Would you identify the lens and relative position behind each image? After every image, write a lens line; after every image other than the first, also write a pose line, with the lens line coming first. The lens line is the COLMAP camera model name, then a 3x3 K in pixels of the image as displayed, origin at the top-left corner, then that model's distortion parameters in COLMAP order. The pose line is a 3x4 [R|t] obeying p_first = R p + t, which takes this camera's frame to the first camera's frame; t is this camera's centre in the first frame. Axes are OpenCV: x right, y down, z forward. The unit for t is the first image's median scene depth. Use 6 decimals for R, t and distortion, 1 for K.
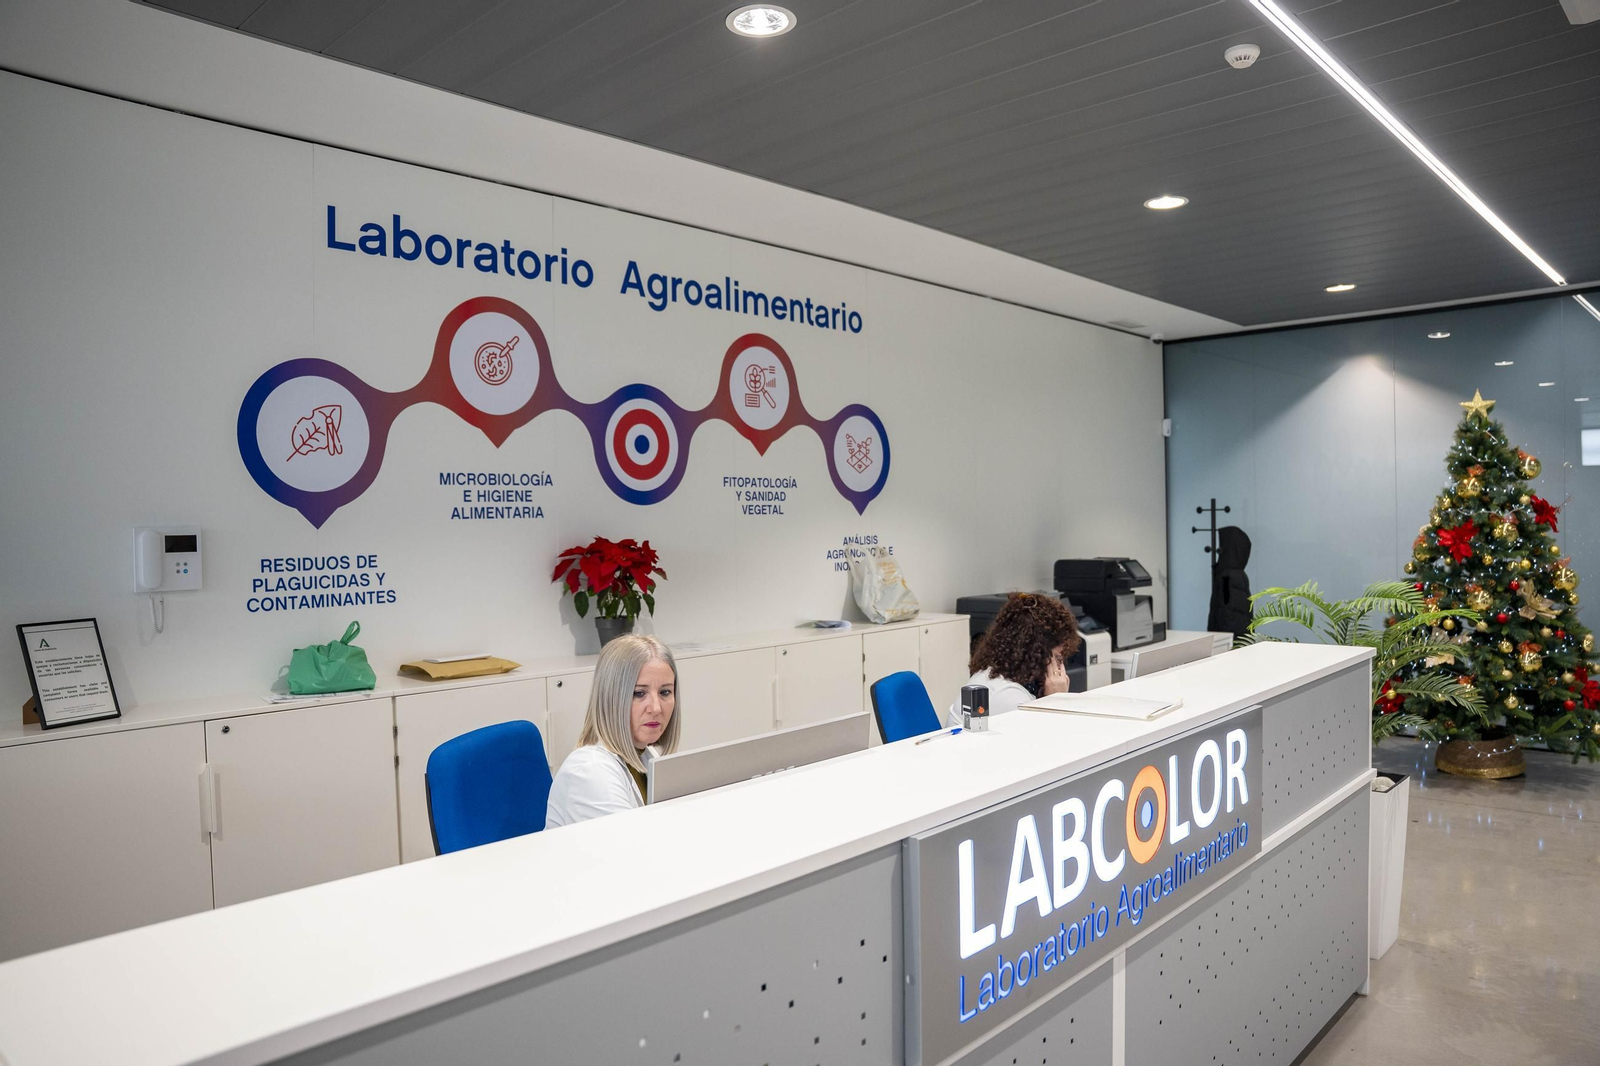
lens RADIAL K [[1100.5, 0, 791.4], [0, 1100.5, 532.0], [0, 0, 1]] dist [-0.139830, 0.112758]
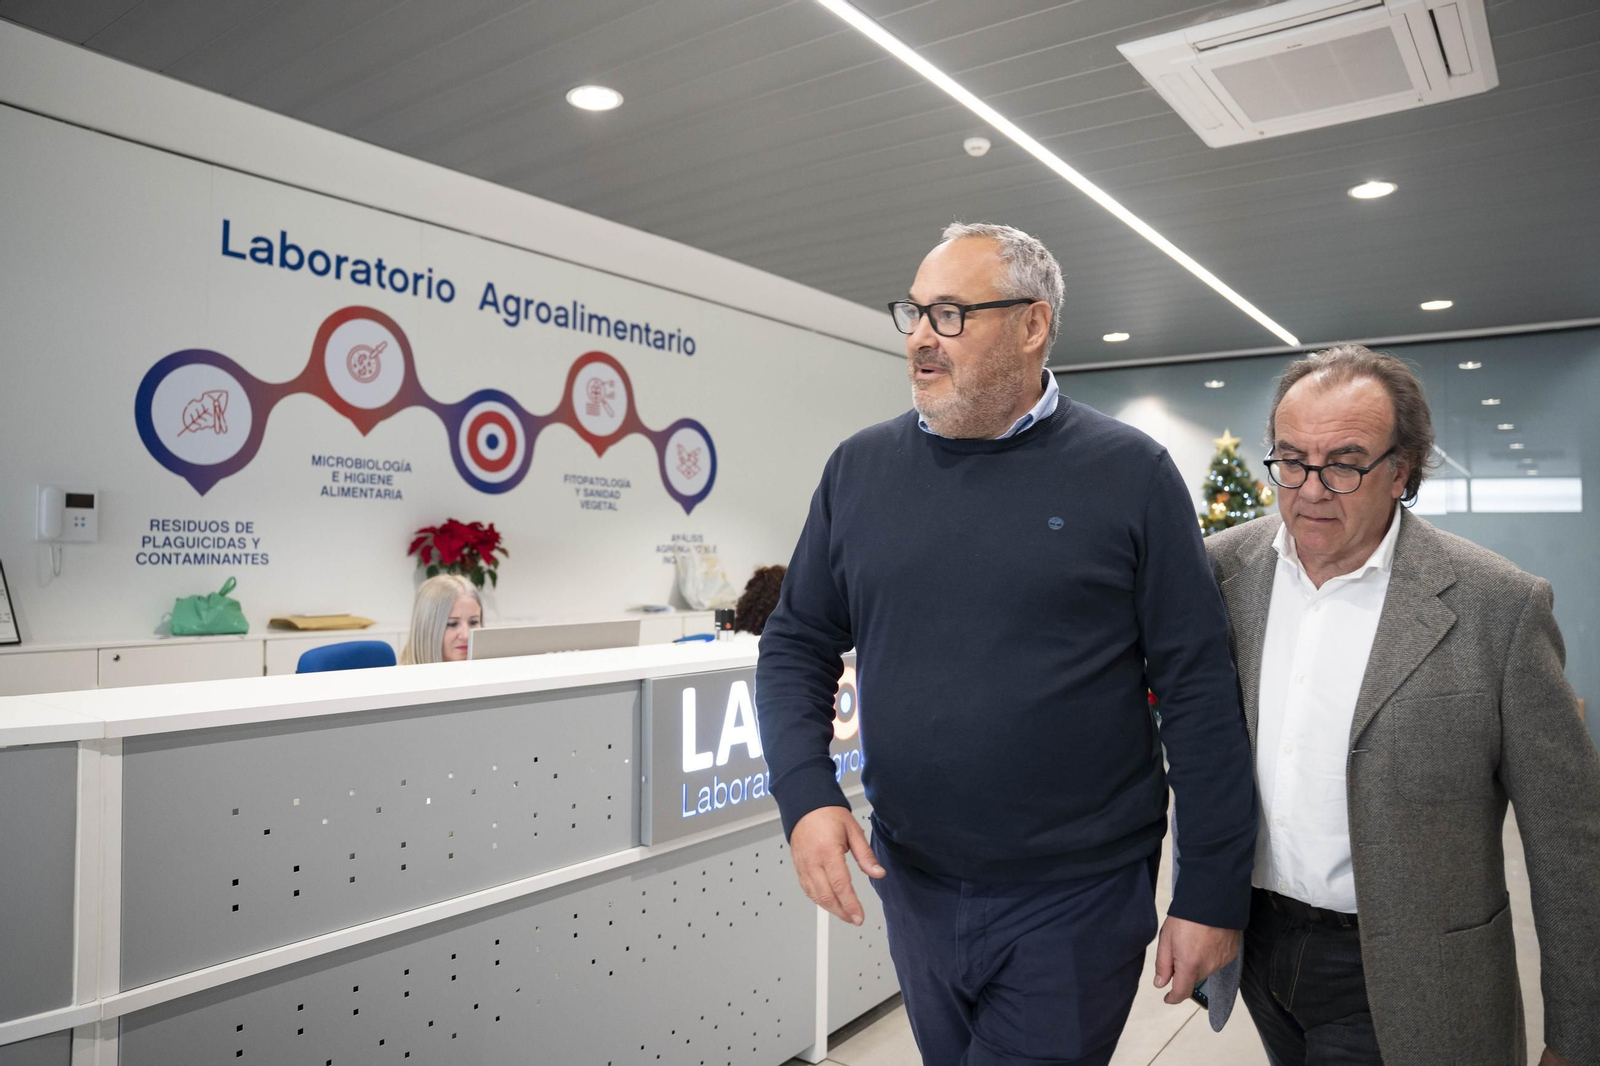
lens RADIAL K [[1100.5, 0, 791.4], [0, 1100.5, 532.0], [0, 0, 1]] dist [-0.139830, 0.112758]
pose [[0.992268, 0.031901, 0.119941, 0.044531], [-0.028132, 0.999060, -0.032986, 0.047485], [-0.120881, 0.029357, 0.992233, -0.181324]]
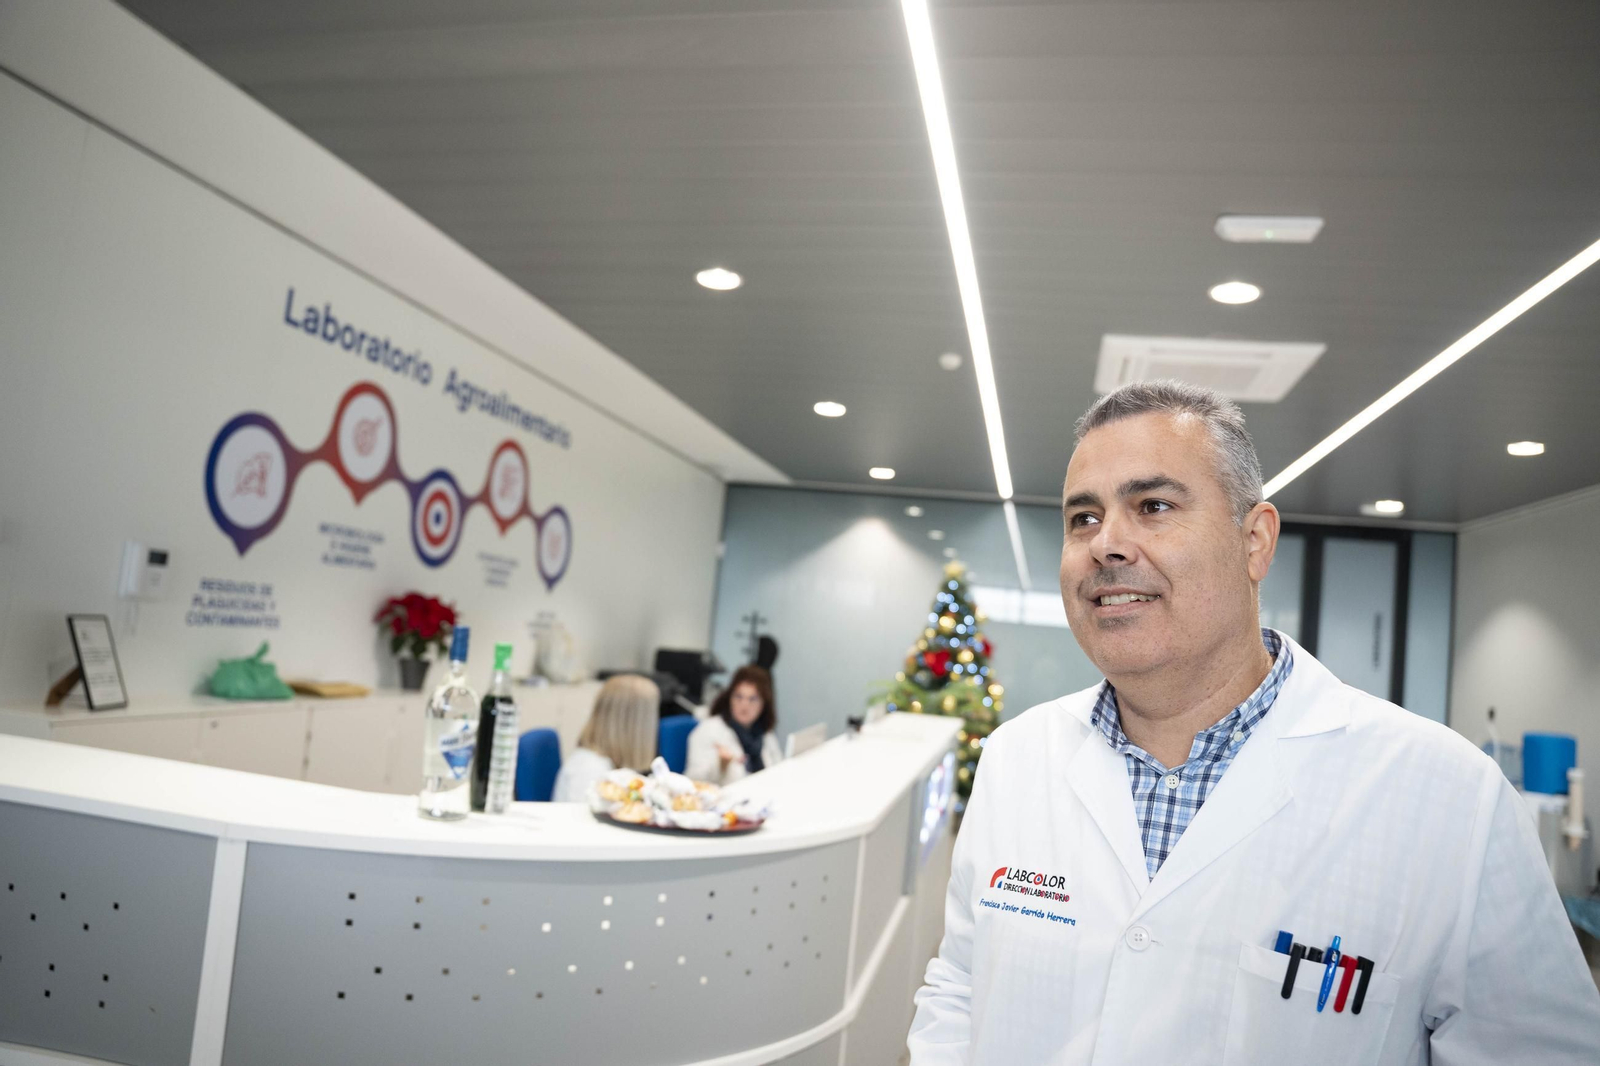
lens RADIAL K [[1100.5, 0, 791.4], [0, 1100.5, 532.0], [0, 0, 1]] dist [-0.139830, 0.112758]
pose [[0.847780, 0.148940, 0.509004, -0.453438], [-0.107116, 0.988064, -0.110709, 0.028387], [-0.519417, 0.039334, 0.853615, -0.247673]]
